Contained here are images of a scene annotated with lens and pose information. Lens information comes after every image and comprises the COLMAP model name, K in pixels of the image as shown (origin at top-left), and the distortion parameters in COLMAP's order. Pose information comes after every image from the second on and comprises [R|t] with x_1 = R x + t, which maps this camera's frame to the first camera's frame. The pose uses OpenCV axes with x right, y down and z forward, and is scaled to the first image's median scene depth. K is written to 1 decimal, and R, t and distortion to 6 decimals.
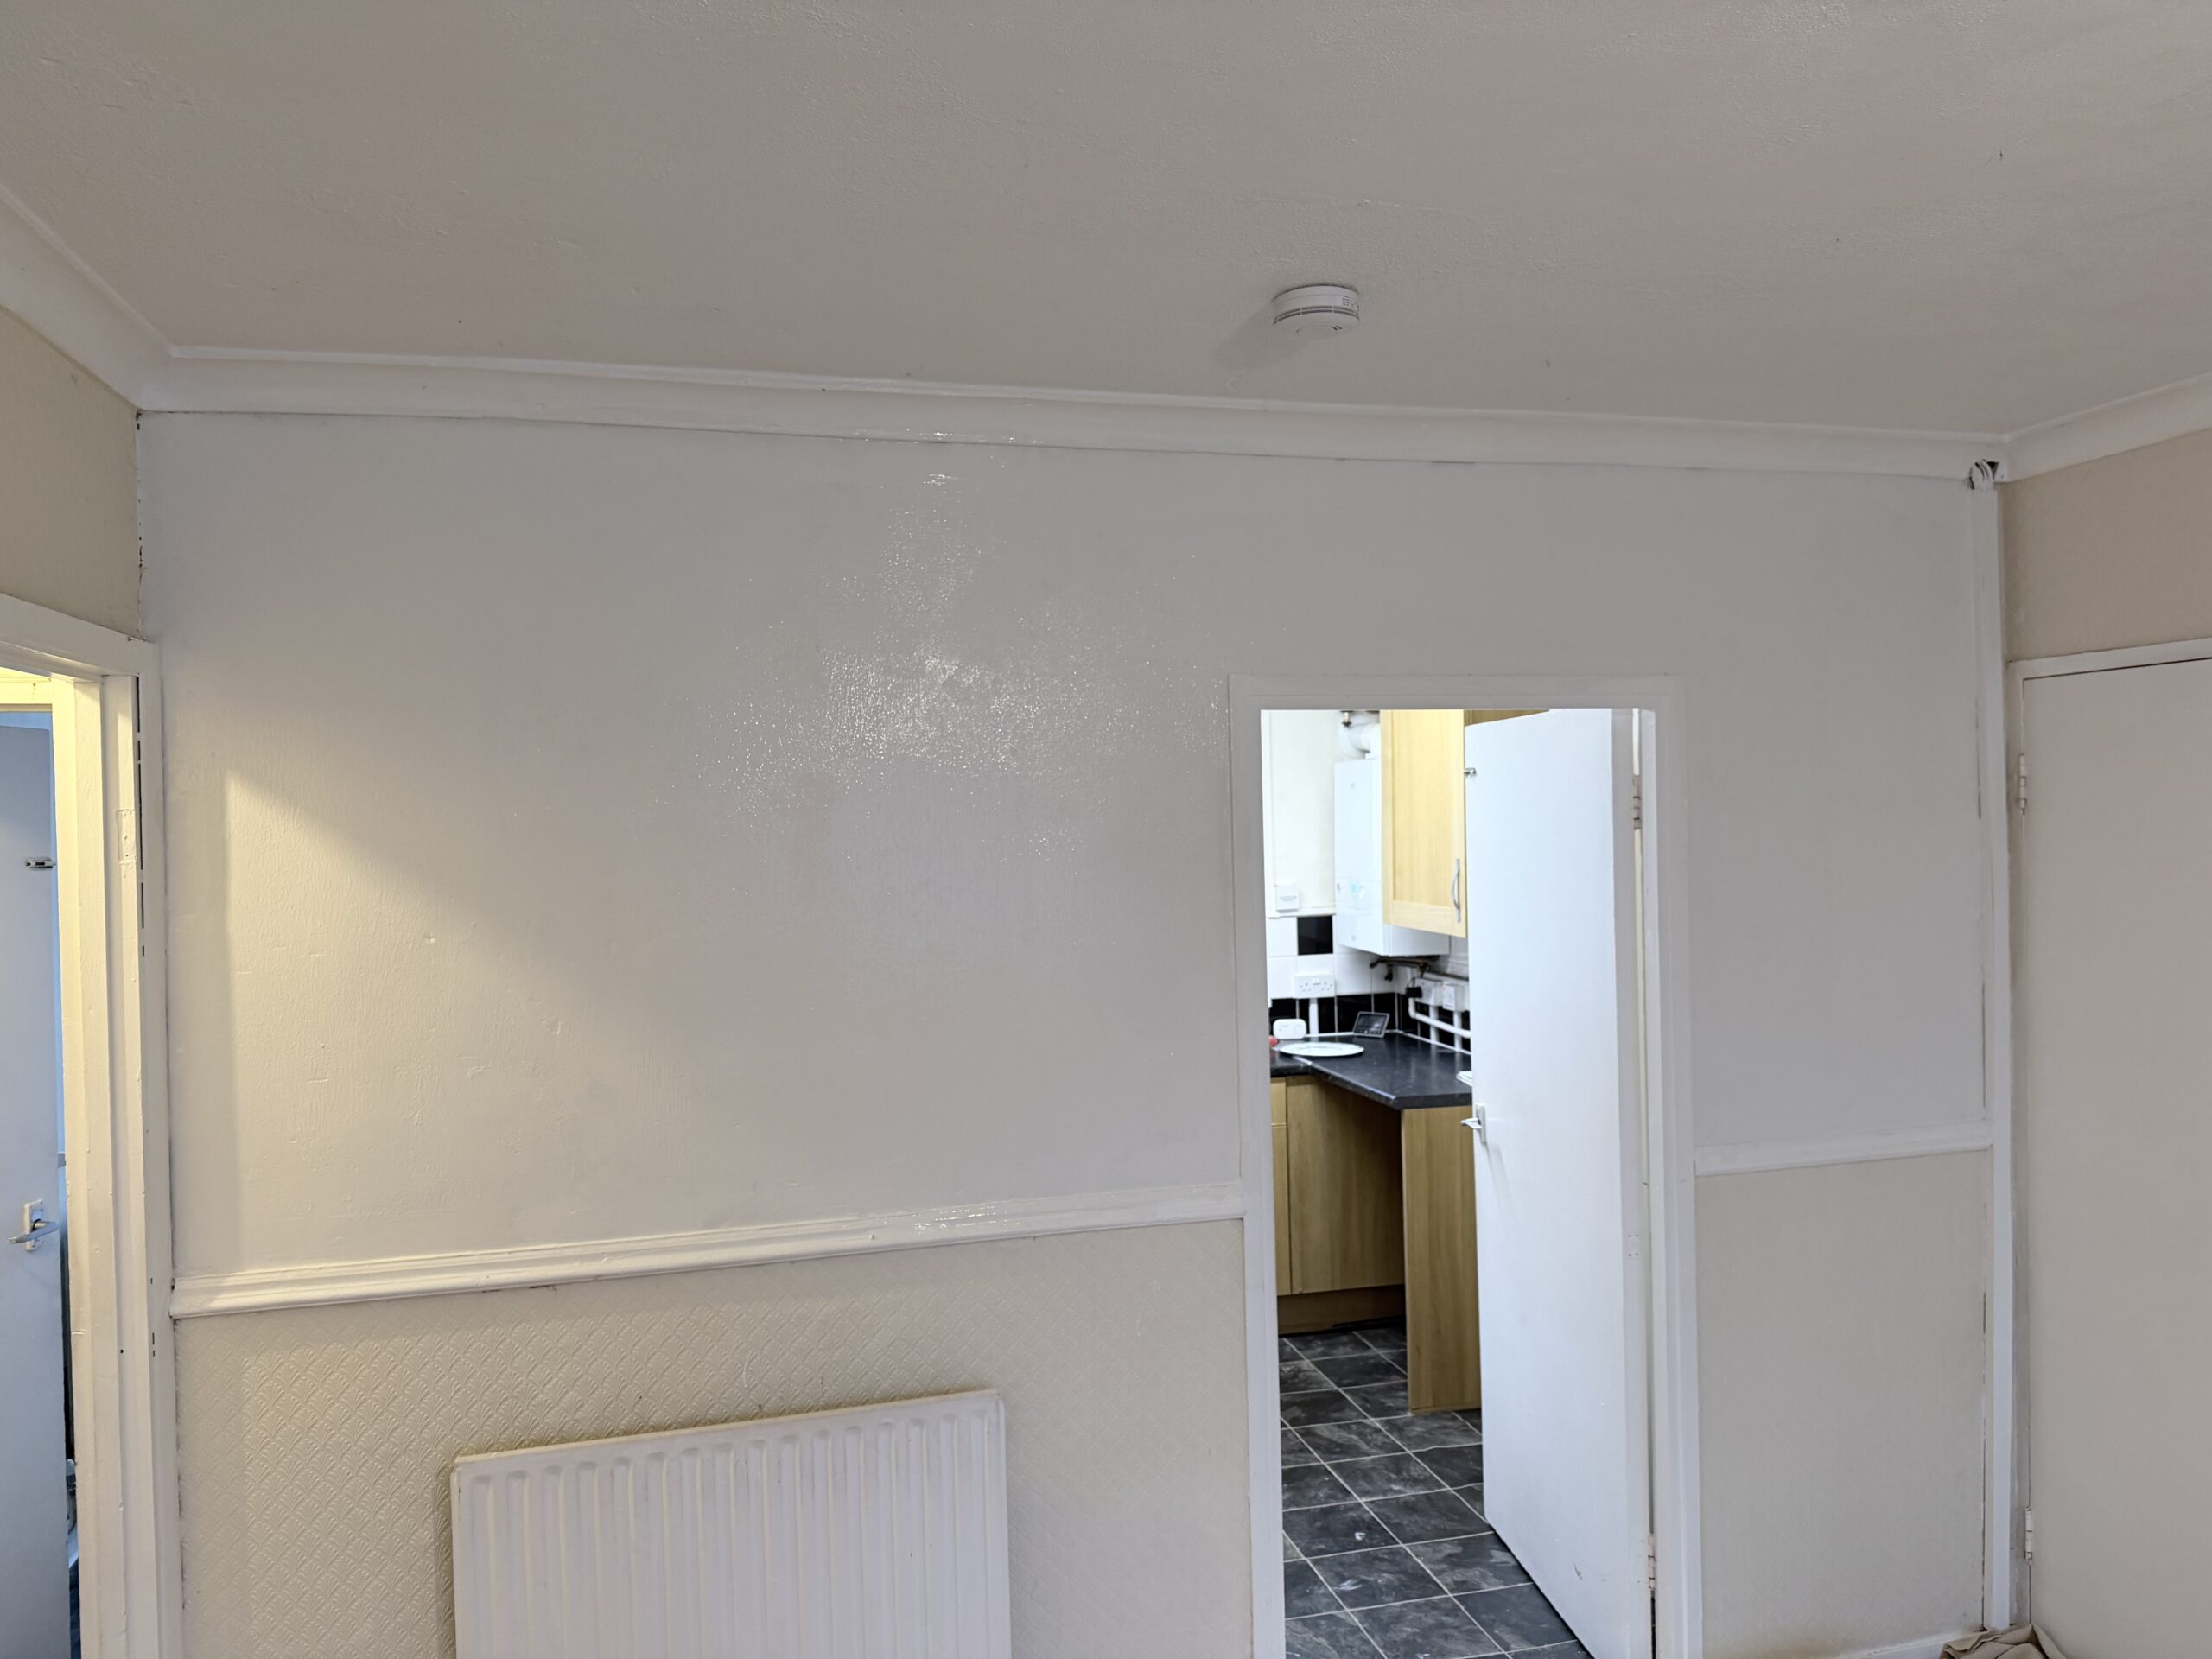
lens RADIAL K [[1518.5, 0, 1100.4], [0, 1518.5, 822.4], [0, 0, 1]] dist [-0.009570, -0.006142]
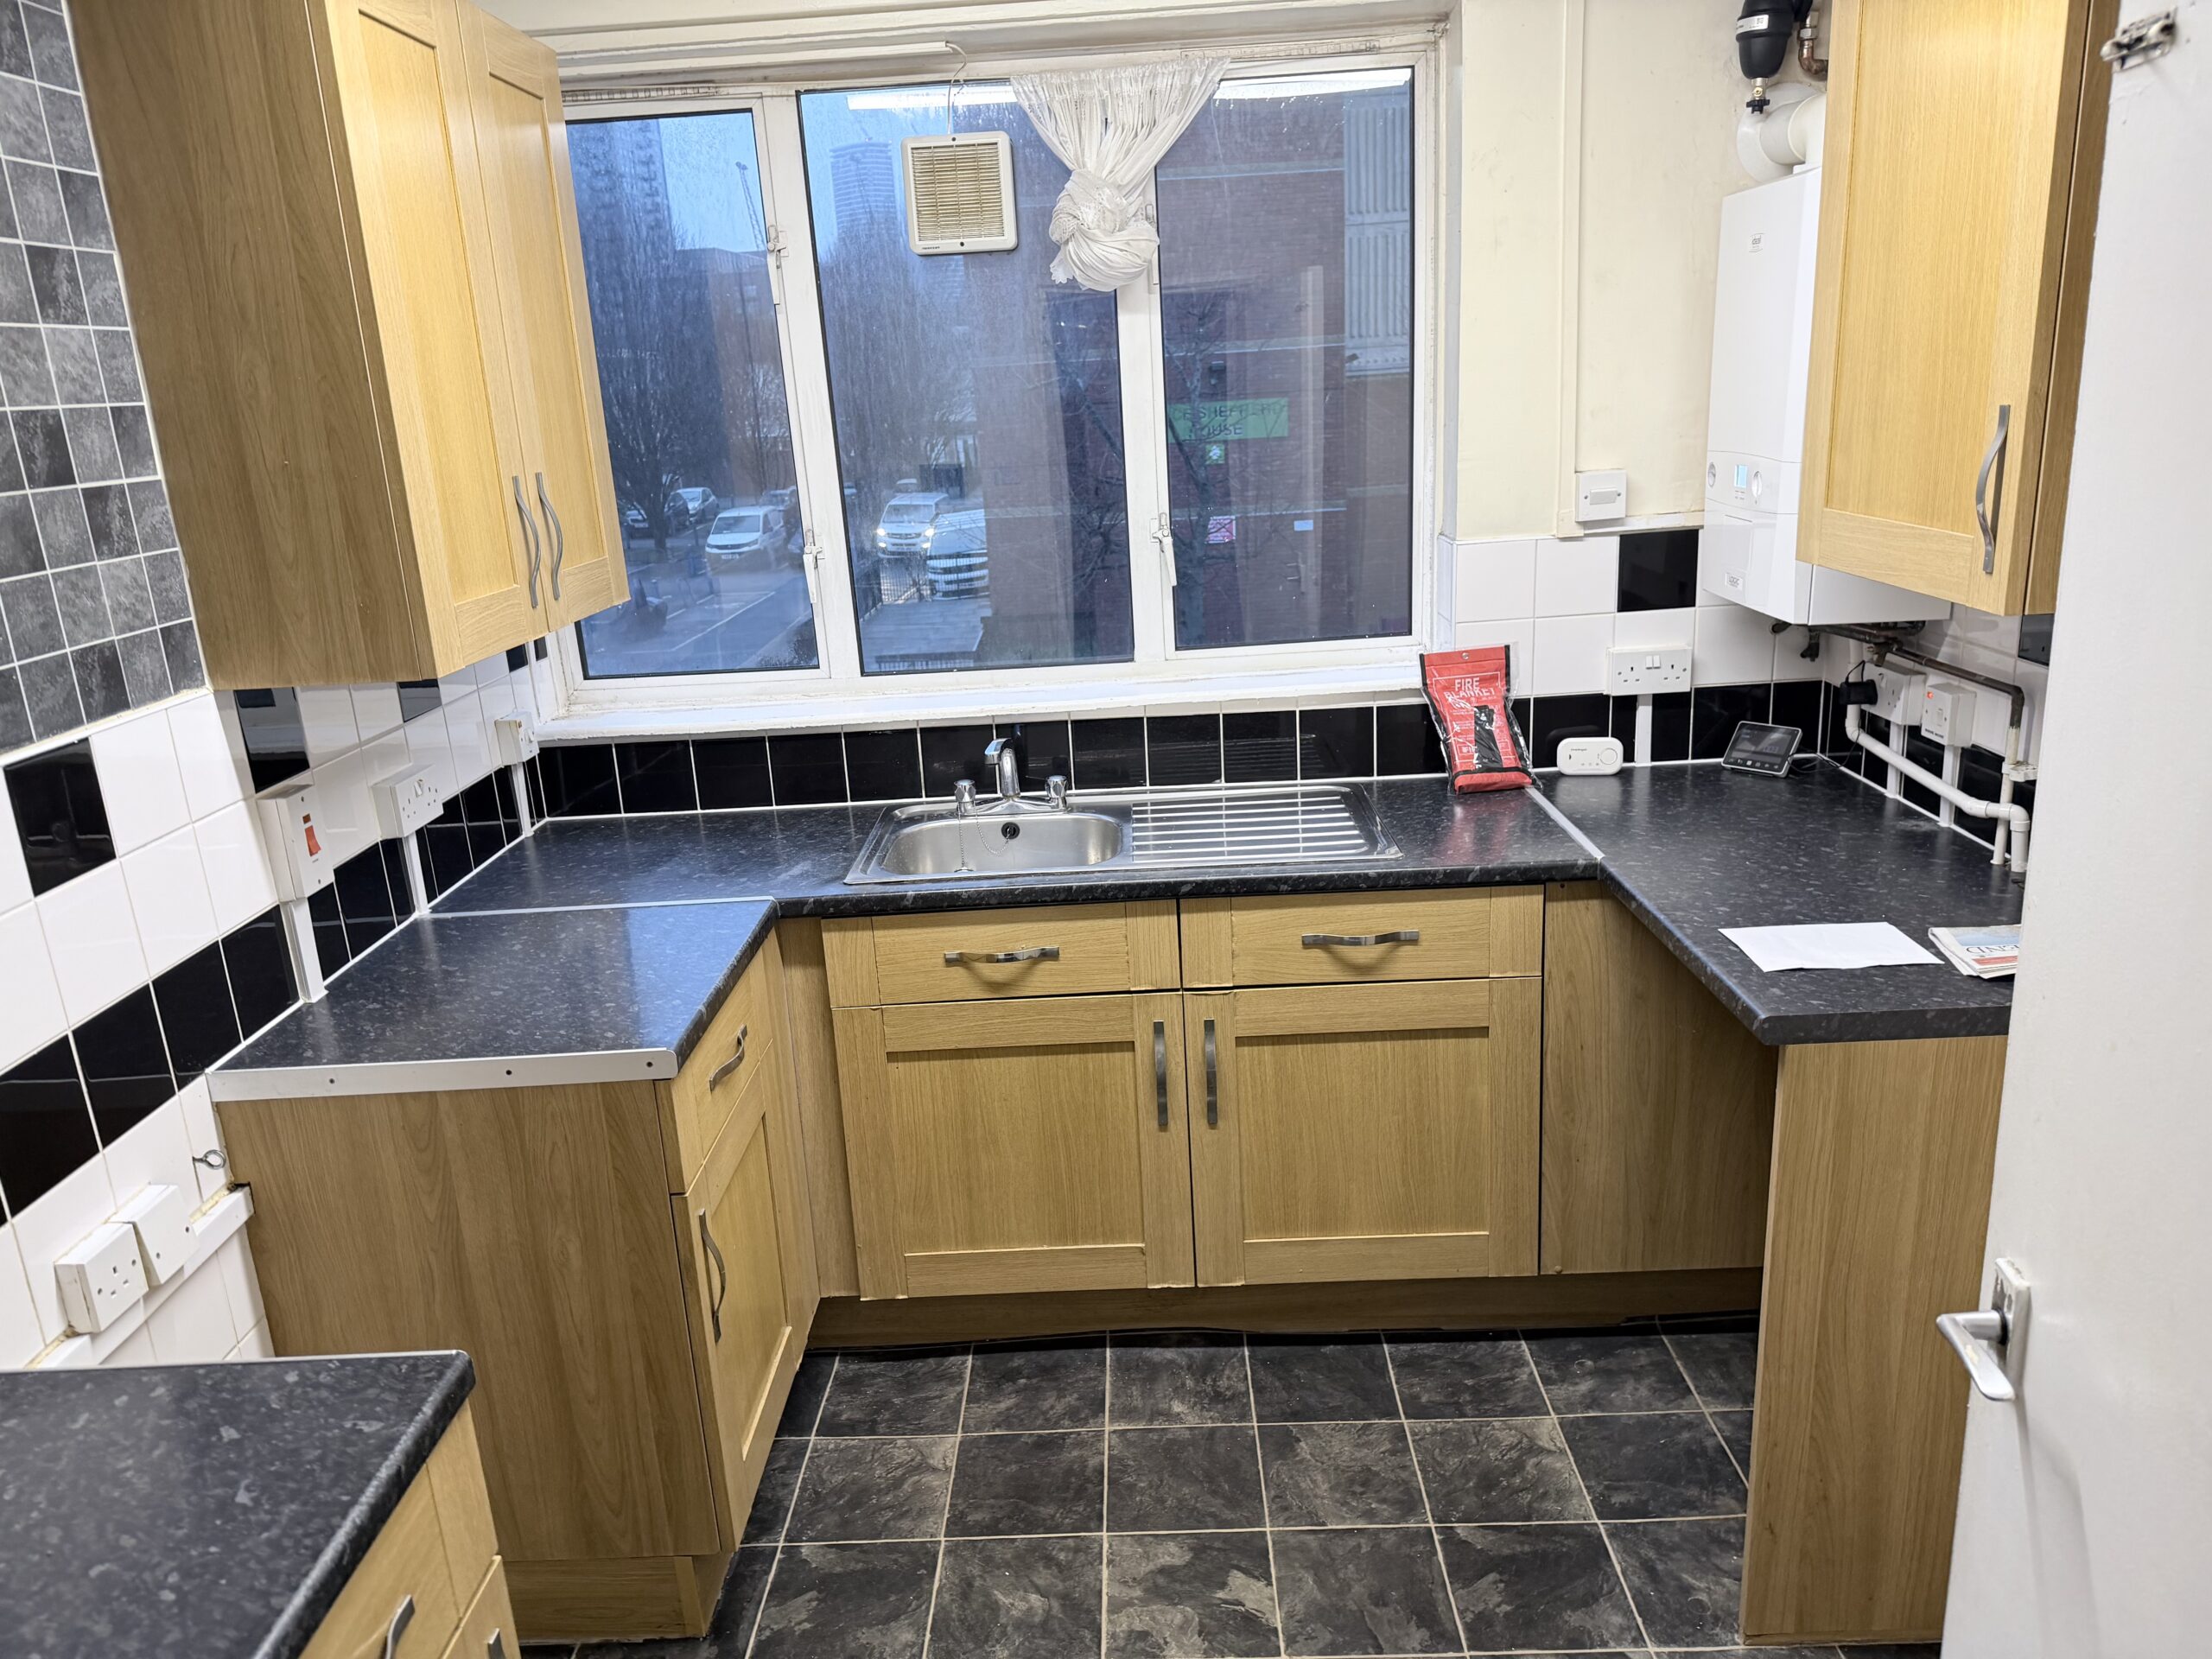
lens RADIAL K [[1518.5, 0, 1100.4], [0, 1518.5, 822.4], [0, 0, 1]] dist [-0.009570, -0.006142]
pose [[0.962925, 0.042803, -0.266352, 0.108543], [0.033649, 0.960565, 0.276013, 0.010472], [0.267662, -0.274742, 0.923512, 0.498926]]
